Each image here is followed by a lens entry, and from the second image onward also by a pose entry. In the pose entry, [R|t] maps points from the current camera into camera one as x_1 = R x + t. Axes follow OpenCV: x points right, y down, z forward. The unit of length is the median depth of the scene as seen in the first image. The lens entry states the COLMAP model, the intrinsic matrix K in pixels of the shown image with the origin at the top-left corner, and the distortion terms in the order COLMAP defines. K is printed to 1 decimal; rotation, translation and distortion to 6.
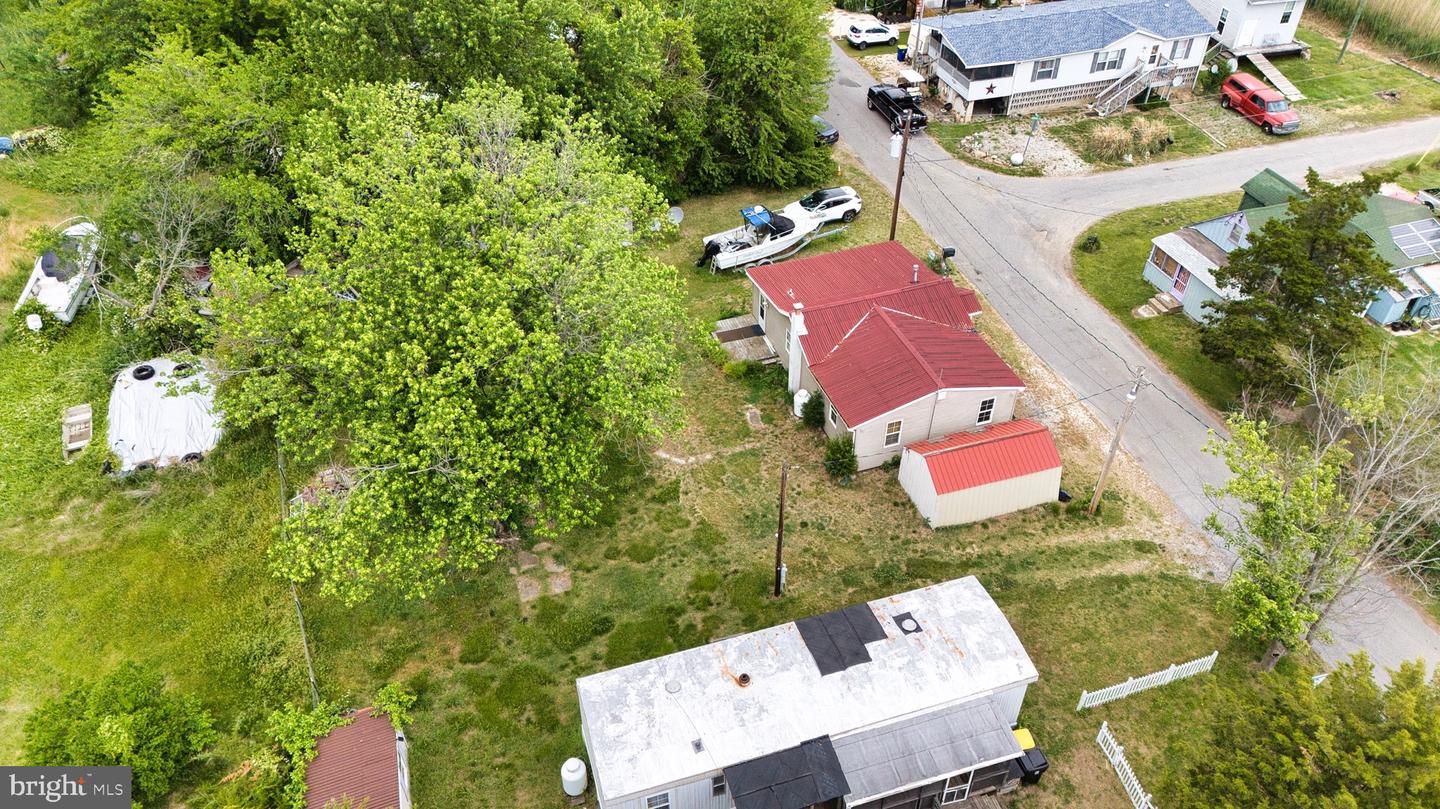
lens RADIAL K [[1019.2, 0, 726.2], [0, 1019.2, 403.8], [0, 0, 1]] dist [0.078615, -0.096826]
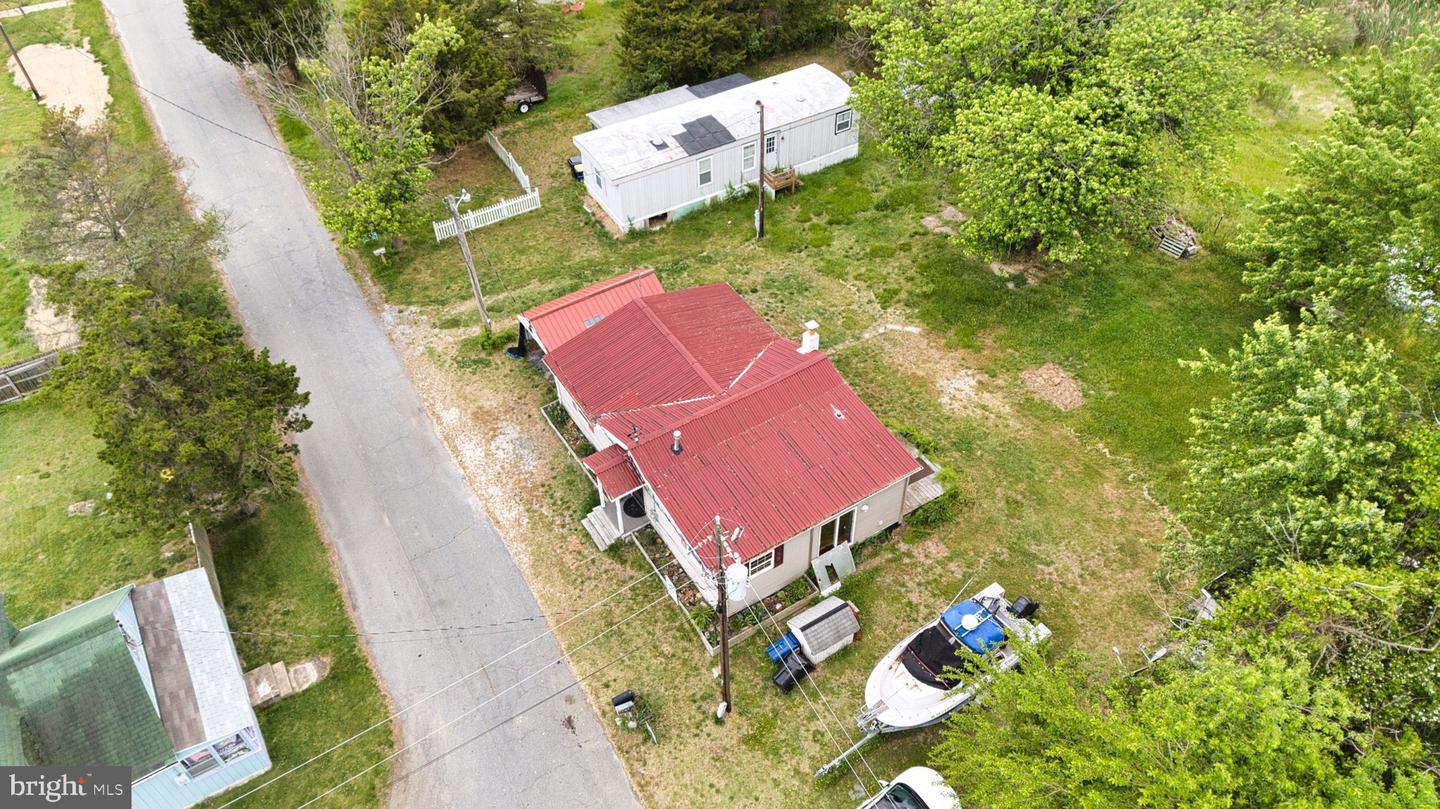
lens RADIAL K [[1019.2, 0, 726.2], [0, 1019.2, 403.8], [0, 0, 1]] dist [0.078615, -0.096826]
pose [[-0.974345, 0.169554, -0.147997, 0.219624], [-0.134321, 0.089532, 0.986885, -0.724066], [0.180580, 0.981446, -0.064461, 0.897942]]
